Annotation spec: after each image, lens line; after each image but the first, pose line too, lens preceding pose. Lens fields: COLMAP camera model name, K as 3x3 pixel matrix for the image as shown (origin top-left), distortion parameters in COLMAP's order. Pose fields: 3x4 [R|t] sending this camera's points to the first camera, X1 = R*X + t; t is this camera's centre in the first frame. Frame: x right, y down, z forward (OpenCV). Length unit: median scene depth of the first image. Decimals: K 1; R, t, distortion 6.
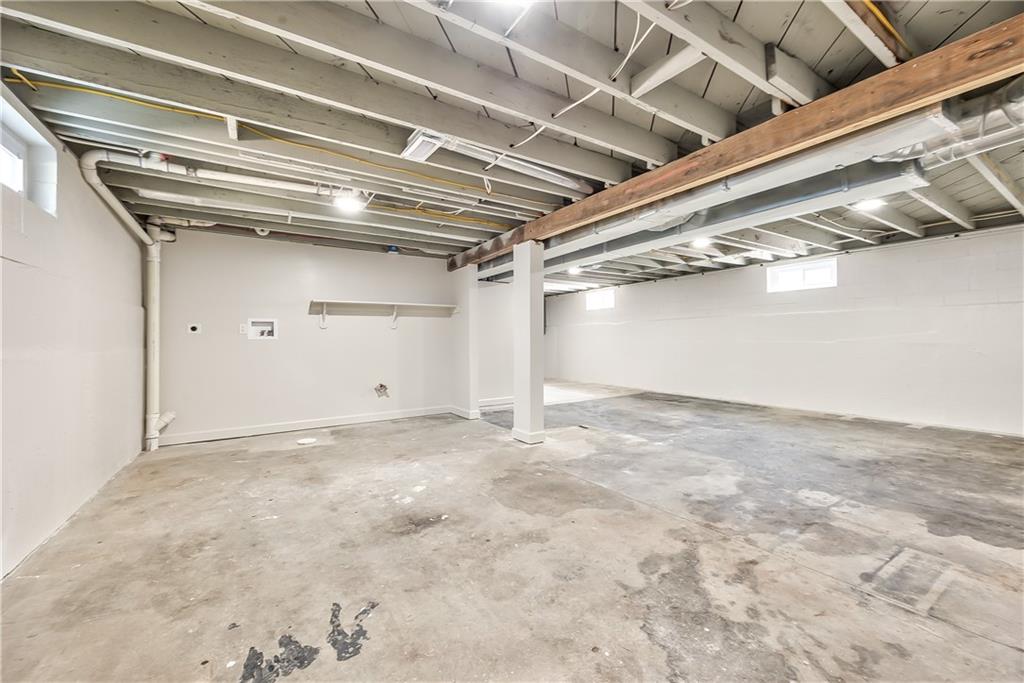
lens RADIAL K [[382.1, 0, 515.4], [0, 382.1, 340.6], [0, 0, 1]] dist [-0.001192, -0.000191]
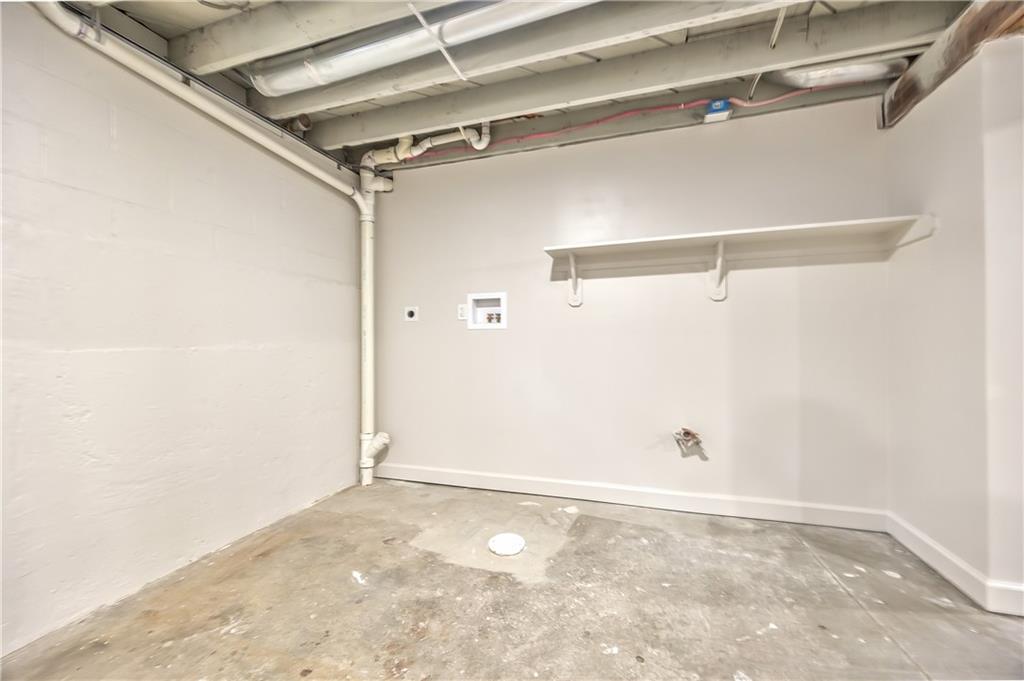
lens RADIAL K [[386.7, 0, 570.6], [0, 386.7, 341.5], [0, 0, 1]] dist [0.022675, 0.000021]
pose [[0.683534, 0.000896, -0.729918, -0.215346], [0.007284, 0.999941, 0.008048, 0.020691], [0.729882, -0.010817, 0.683487, 1.091263]]
